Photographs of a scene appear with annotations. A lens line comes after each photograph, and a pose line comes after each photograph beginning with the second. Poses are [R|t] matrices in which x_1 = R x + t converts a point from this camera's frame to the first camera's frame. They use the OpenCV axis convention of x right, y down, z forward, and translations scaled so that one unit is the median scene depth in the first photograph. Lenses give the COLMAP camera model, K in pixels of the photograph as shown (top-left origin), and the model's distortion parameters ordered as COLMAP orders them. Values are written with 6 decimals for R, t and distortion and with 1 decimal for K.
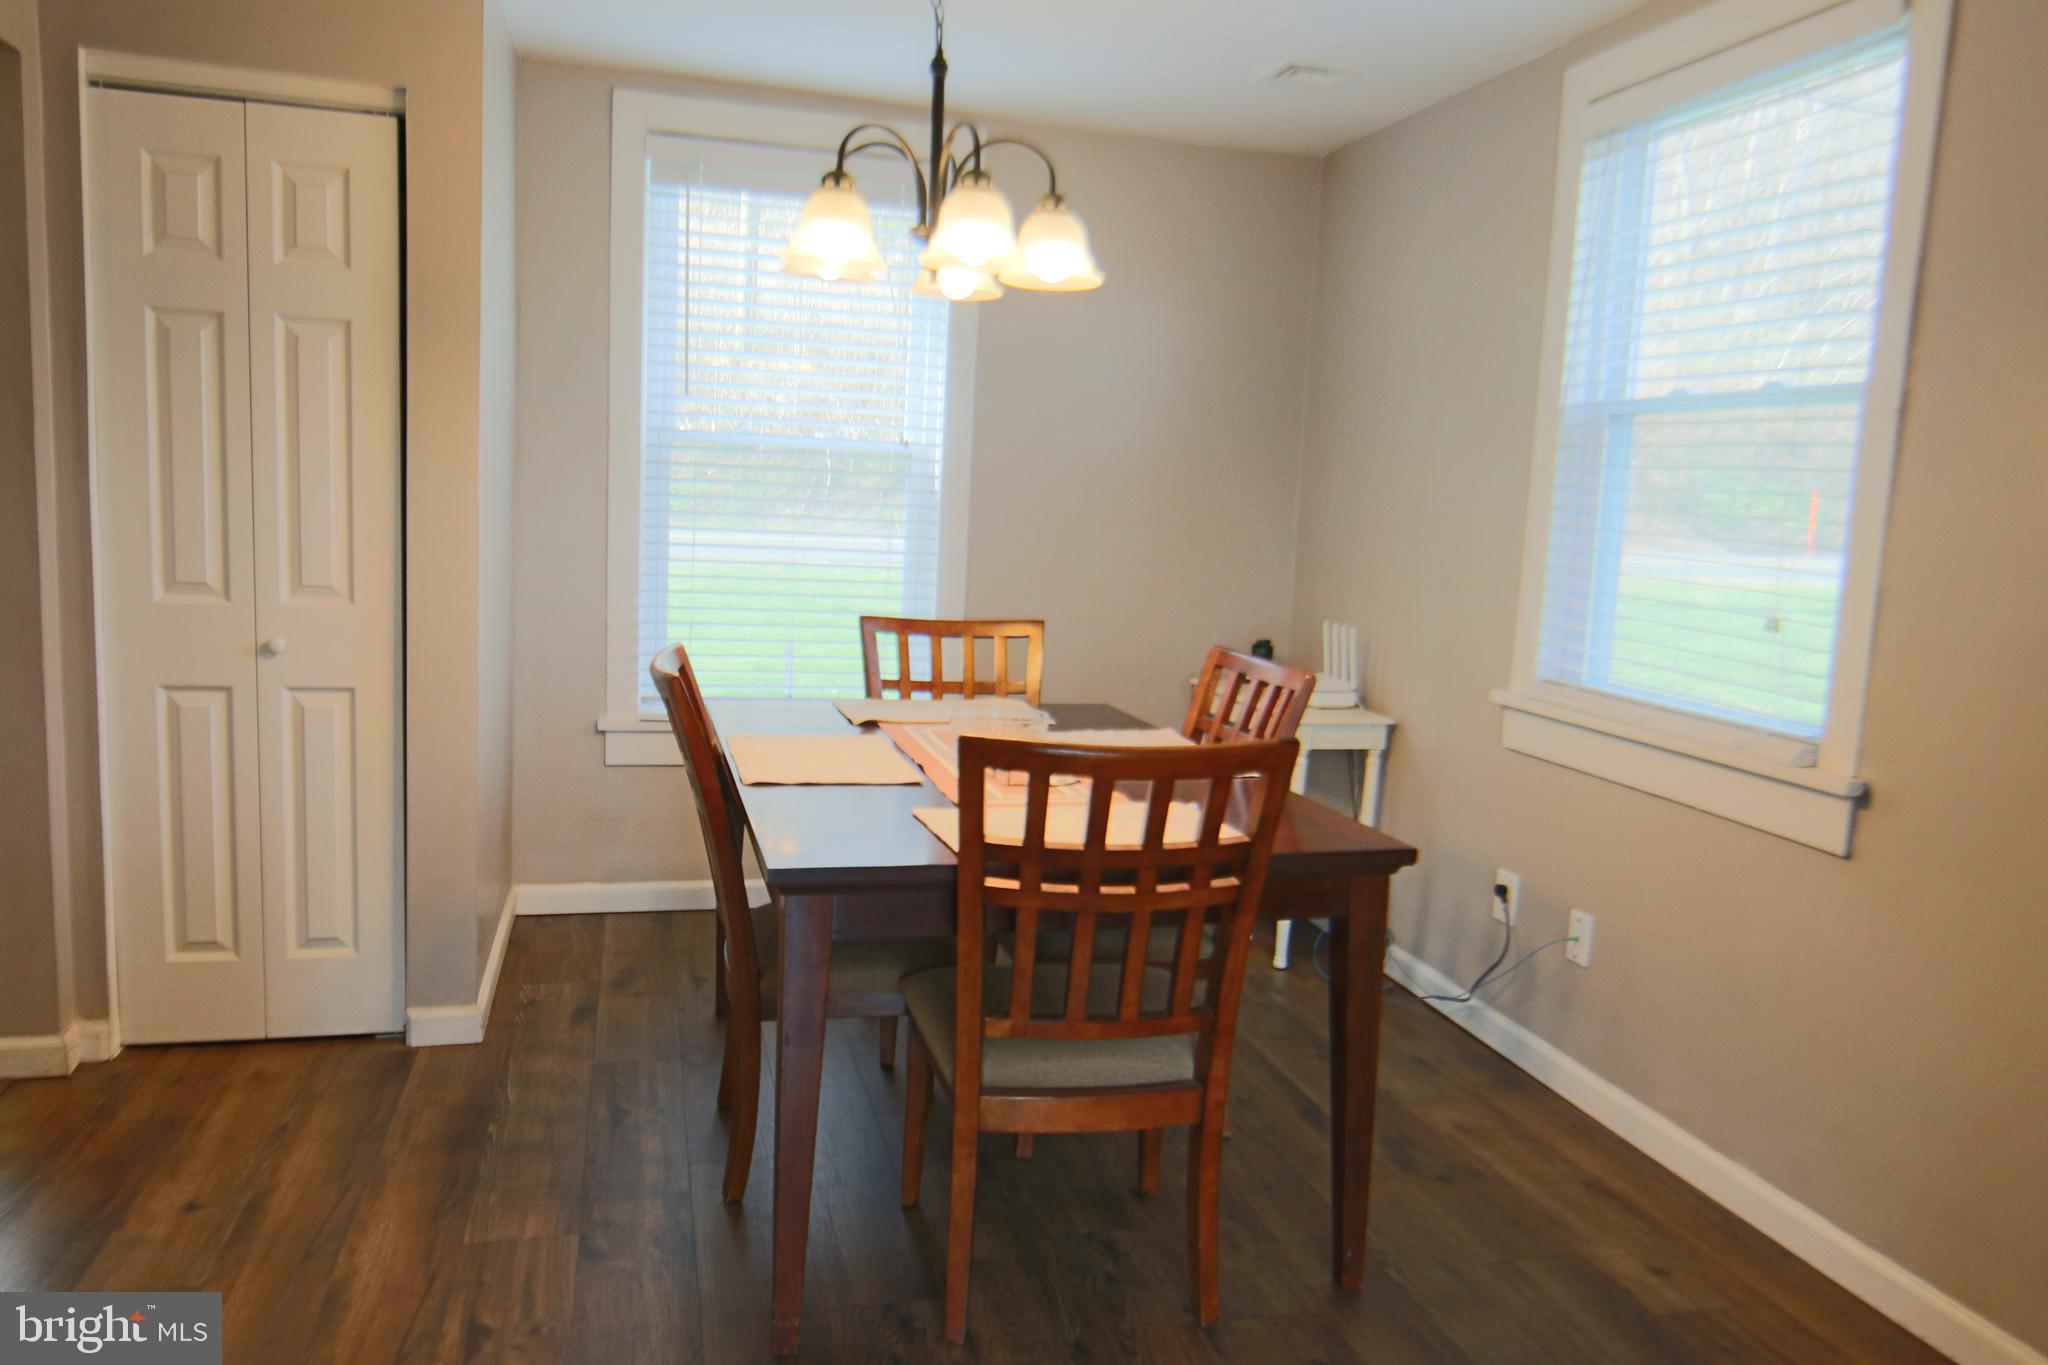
lens RADIAL K [[1440.5, 0, 1023.1], [0, 1440.5, 695.0], [0, 0, 1]] dist [-0.020115, 0.009114]
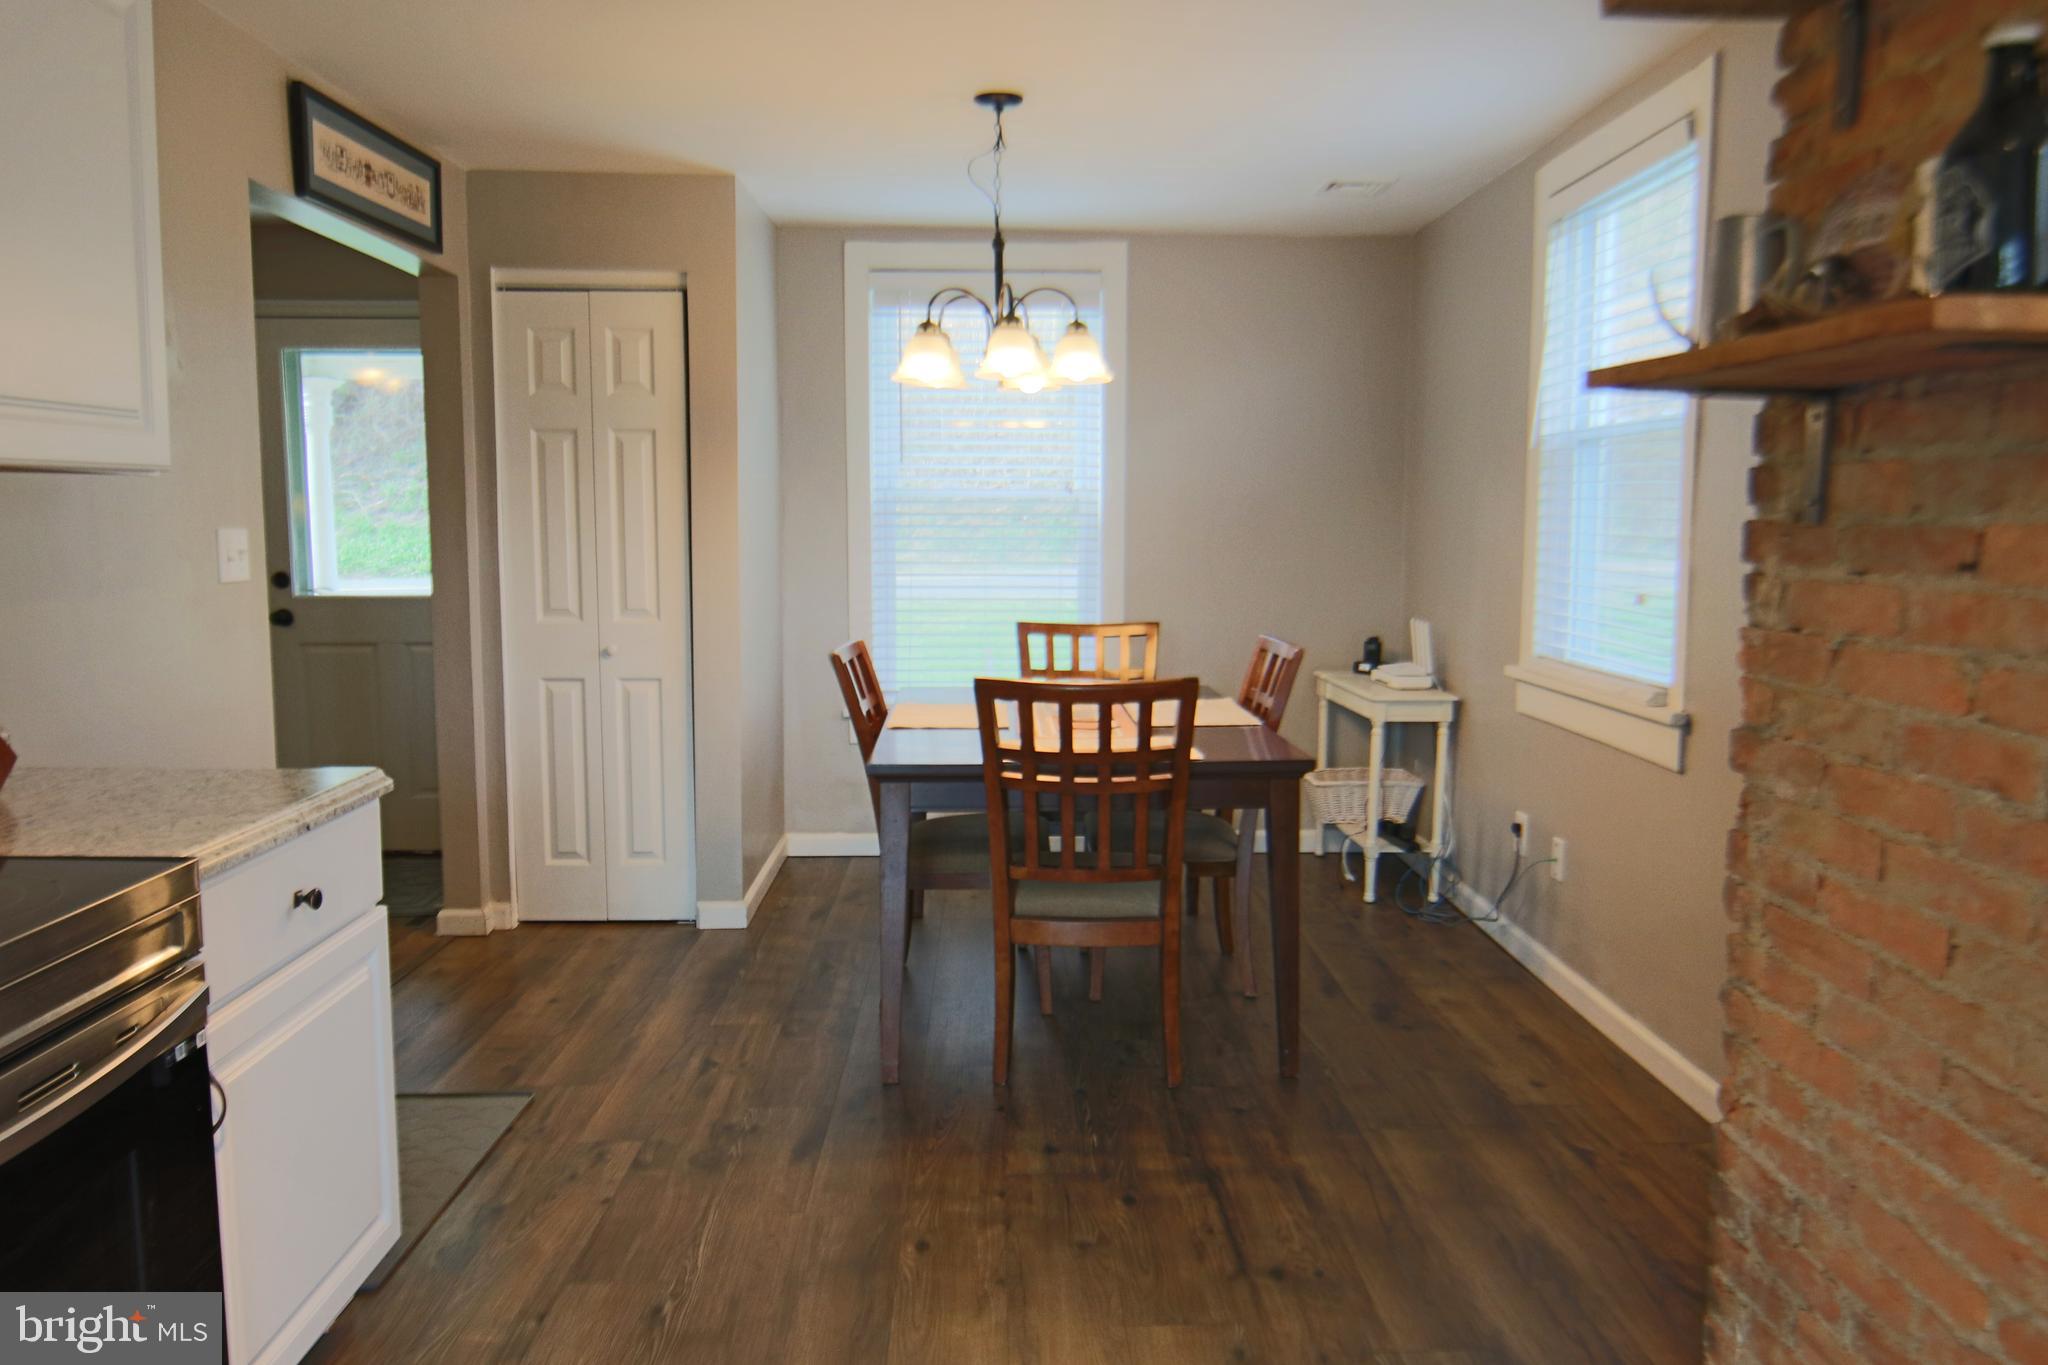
lens RADIAL K [[1440.5, 0, 1024.5], [0, 1440.5, 691.4], [0, 0, 1]] dist [-0.020115, 0.009114]
pose [[0.971436, -0.018355, -0.236592, 0.251050], [0.011640, 0.999490, -0.029747, 0.058923], [0.237018, 0.026143, 0.971154, -0.350023]]
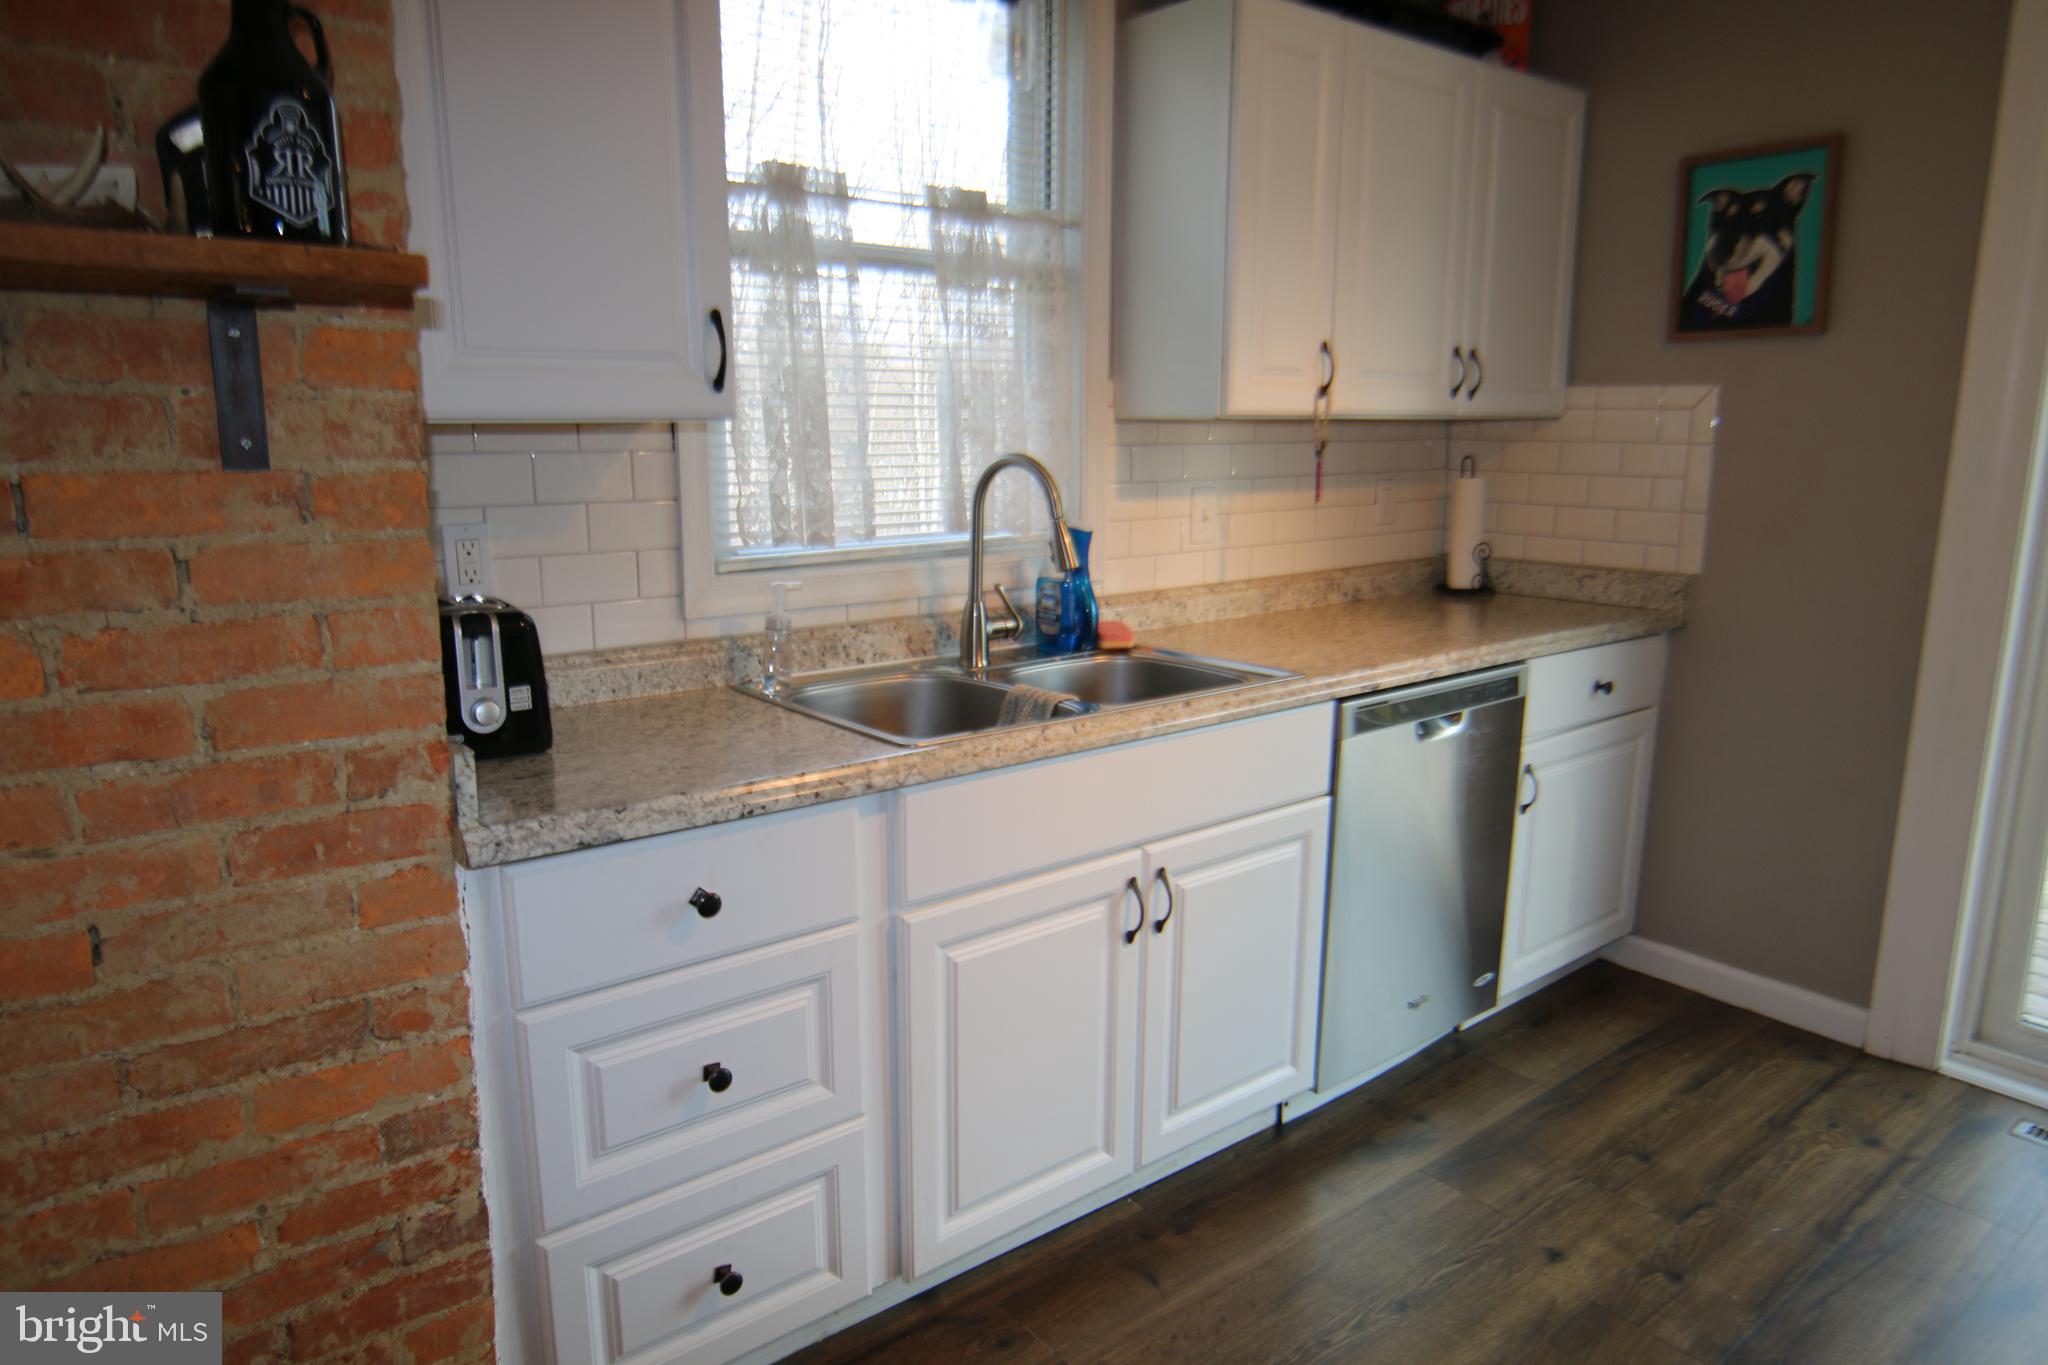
lens RADIAL K [[1295.2, 0, 1028.6], [0, 1295.2, 686.4], [0, 0, 1]] dist [-0.014604, 0.001681]
pose [[-0.407585, -0.237448, 0.881756, -0.187700], [0.104509, 0.947127, 0.303361, -0.093466], [-0.907167, 0.215796, -0.361219, 0.361906]]
